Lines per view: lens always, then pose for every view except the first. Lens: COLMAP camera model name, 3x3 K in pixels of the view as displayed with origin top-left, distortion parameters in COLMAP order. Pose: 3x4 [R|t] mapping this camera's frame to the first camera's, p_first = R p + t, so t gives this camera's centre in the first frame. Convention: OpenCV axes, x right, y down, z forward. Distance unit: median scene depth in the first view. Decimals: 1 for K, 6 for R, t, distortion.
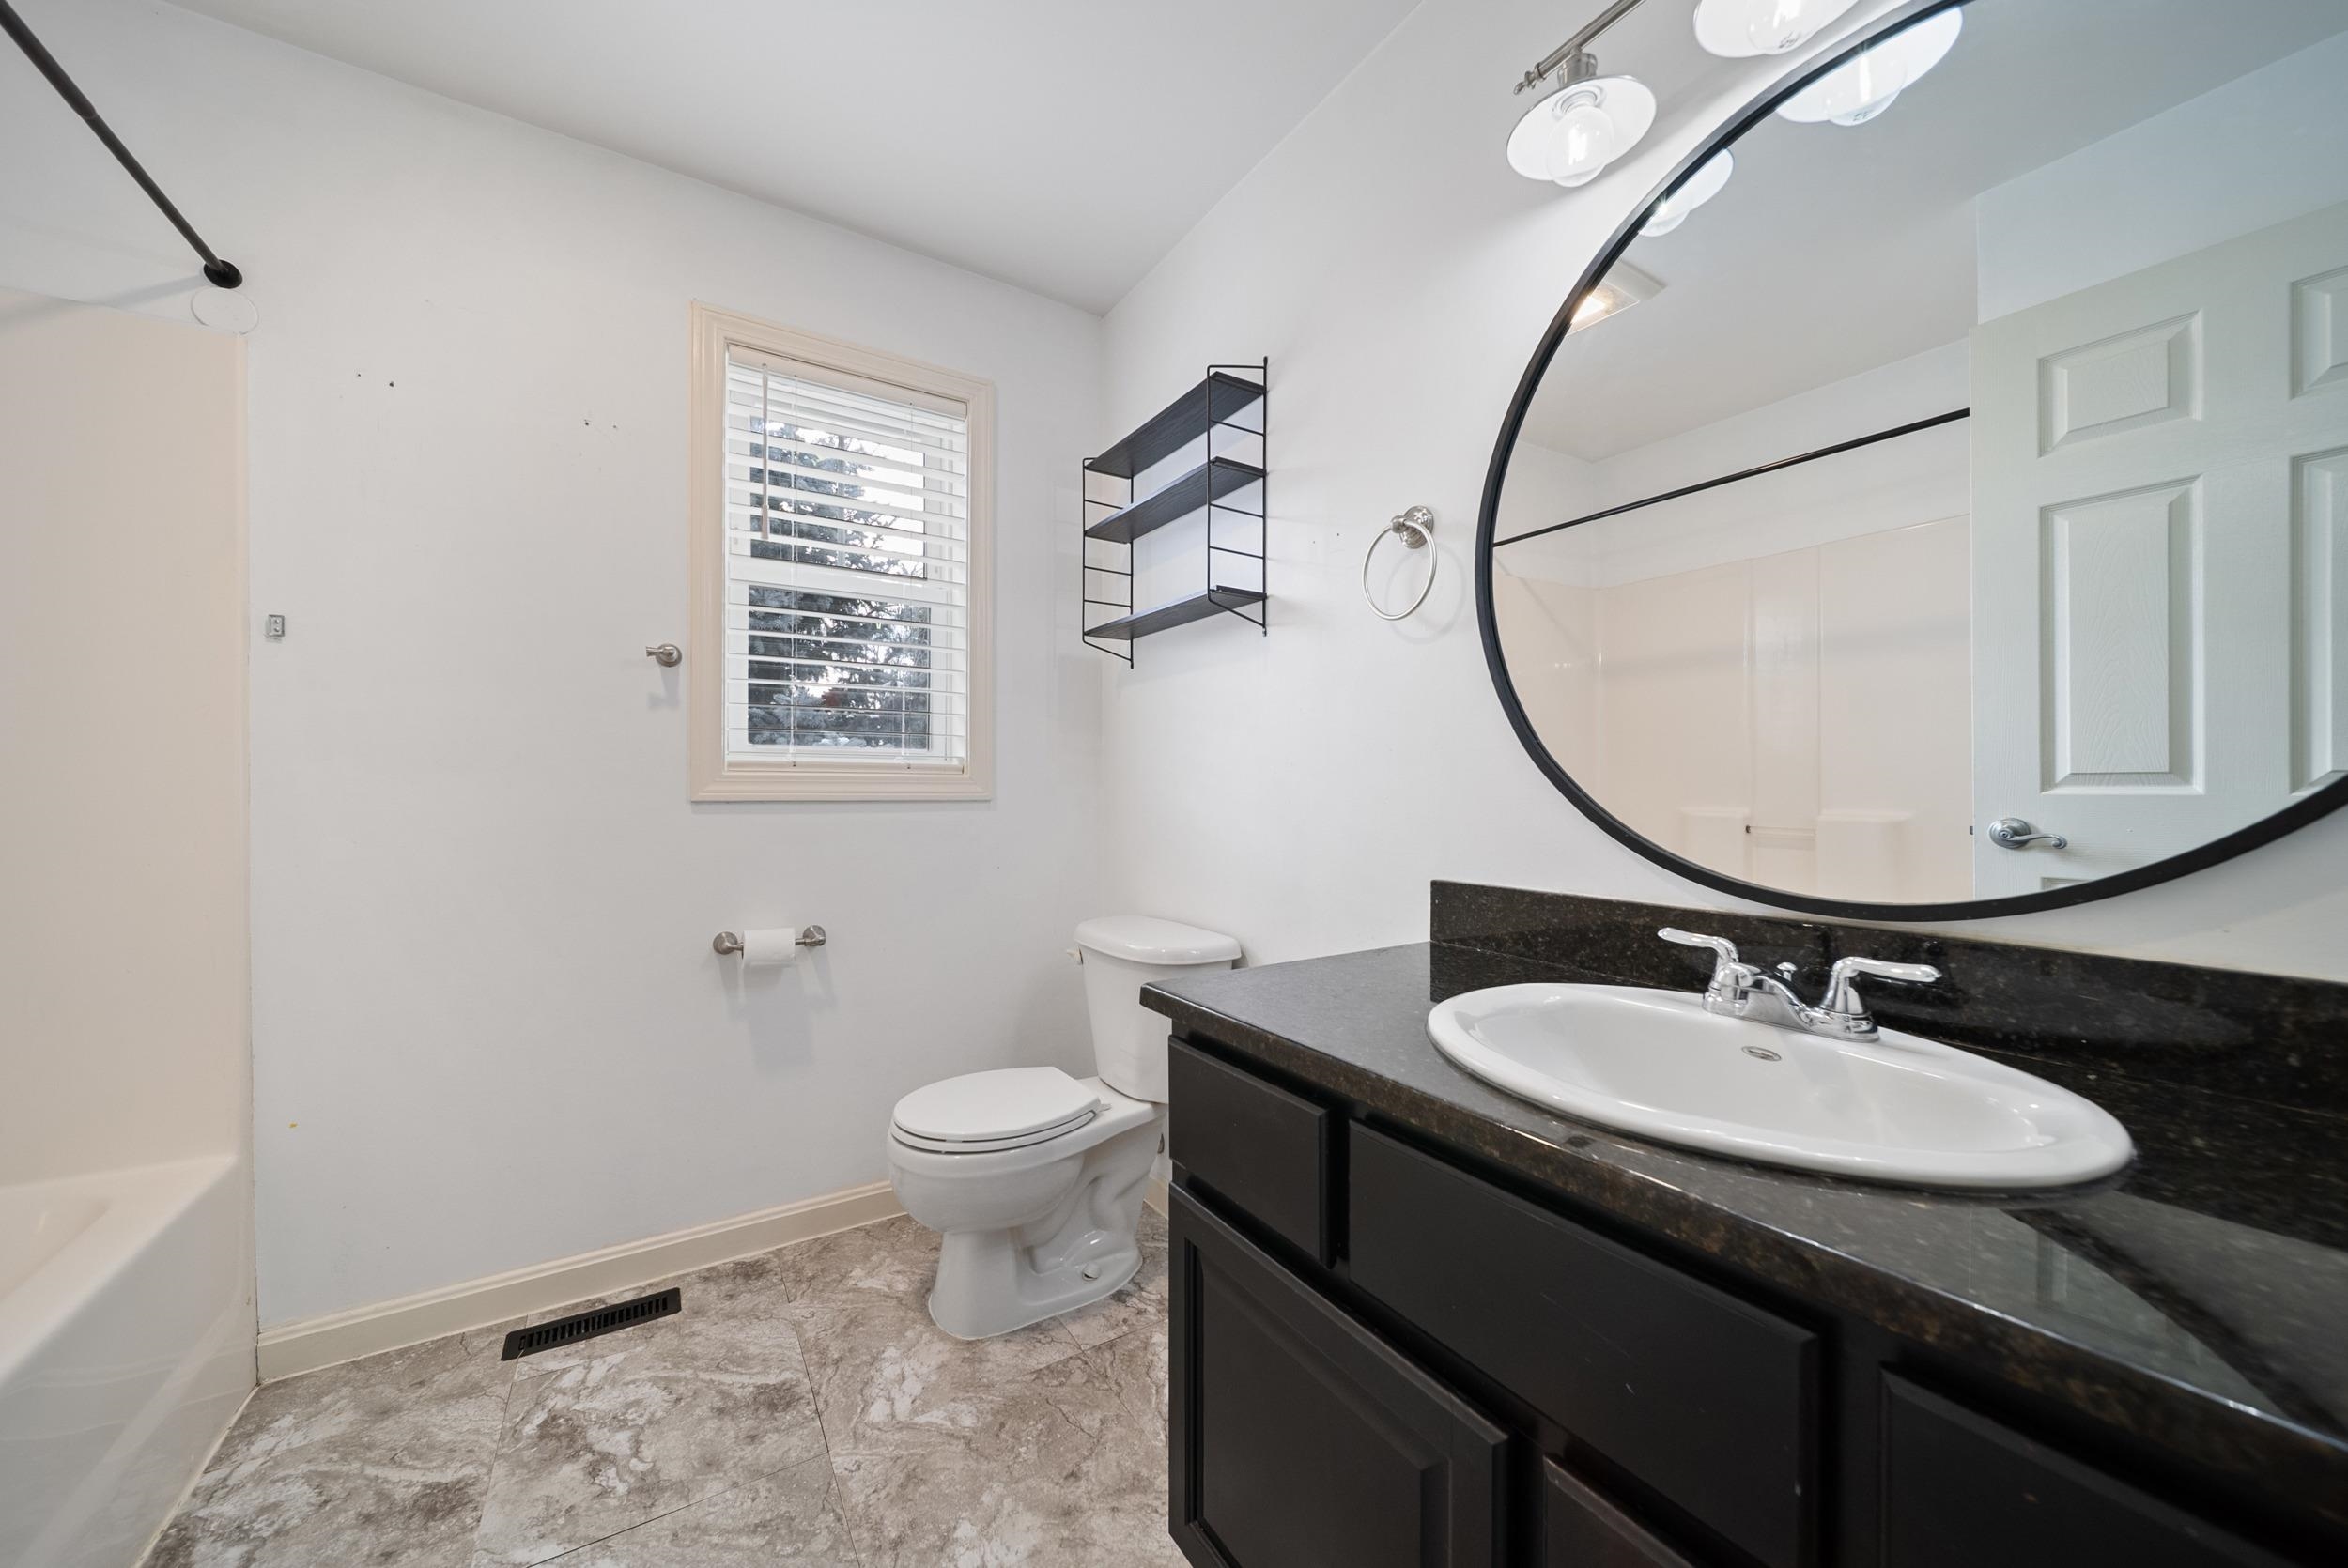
lens RADIAL K [[831.6, 0, 1166.8], [0, 831.6, 735.3], [0, 0, 1]] dist [-0.000760, -0.000628]
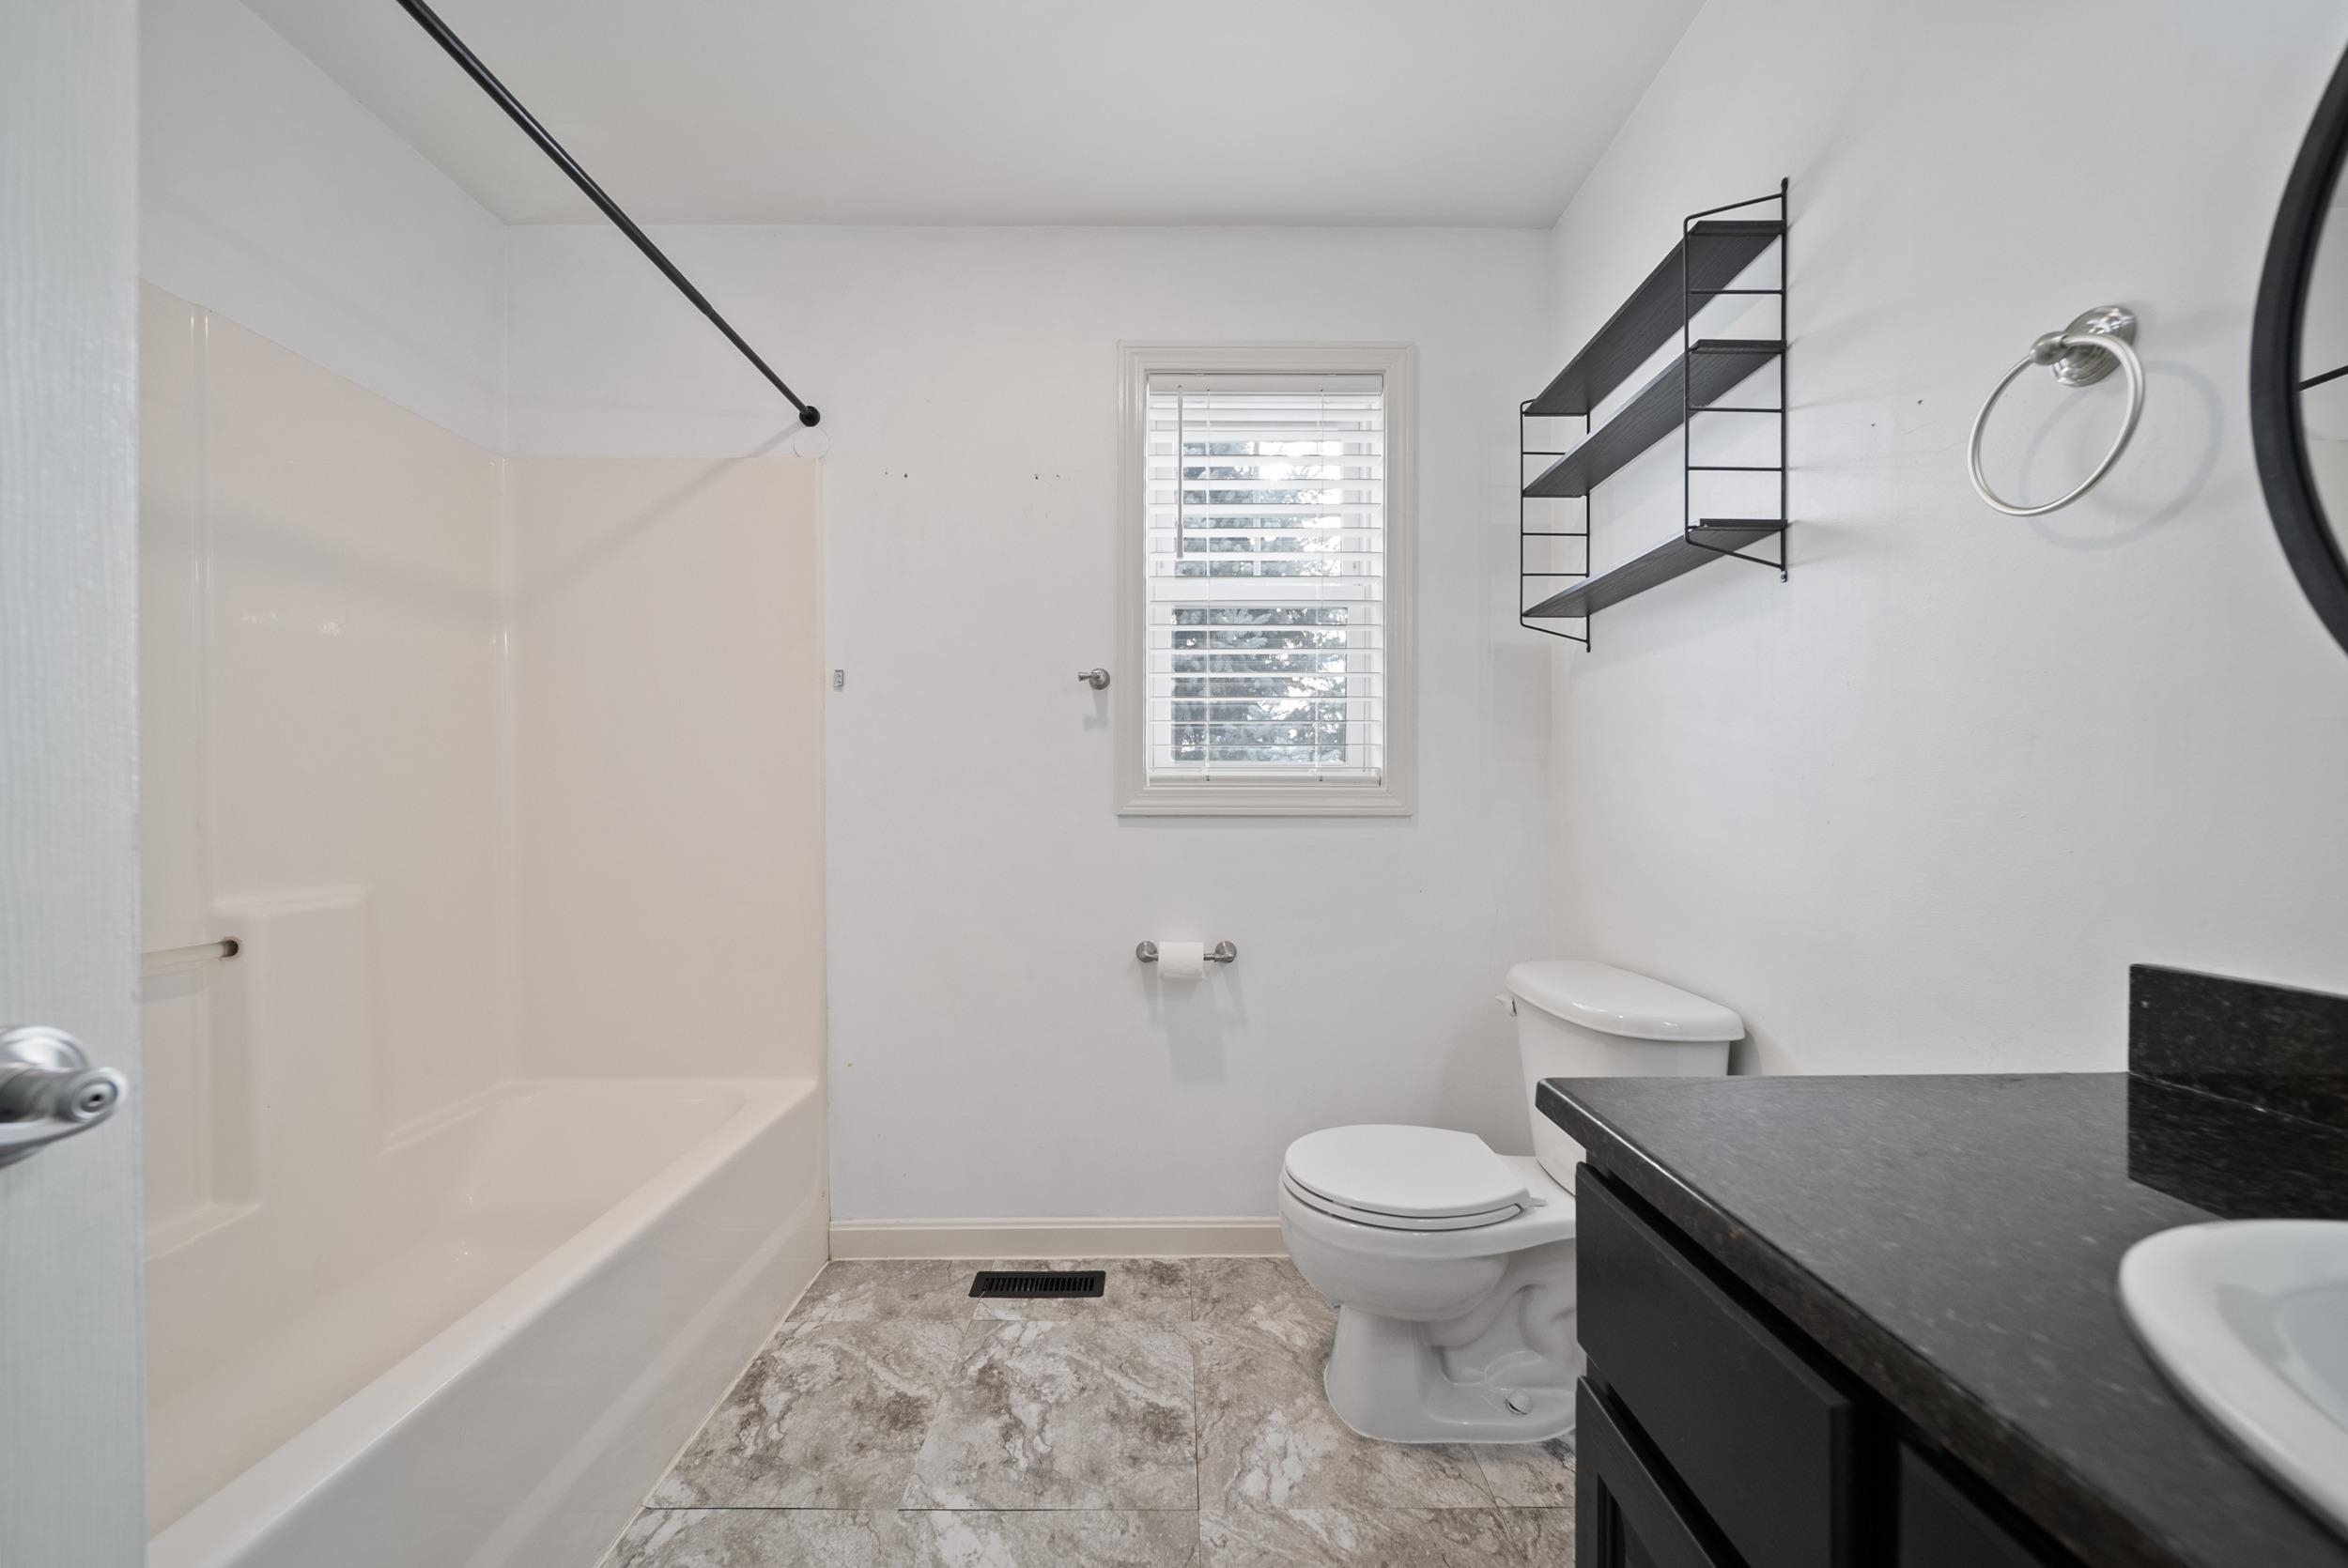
lens RADIAL K [[829.7, 0, 1177.4], [0, 829.7, 782.7], [0, 0, 1]] dist [0.001160, -0.001765]
pose [[0.853000, -0.014181, -0.521718, 0.057585], [0.036091, 0.998841, 0.031858, 0.009285], [0.520662, -0.046004, 0.852523, 0.179845]]
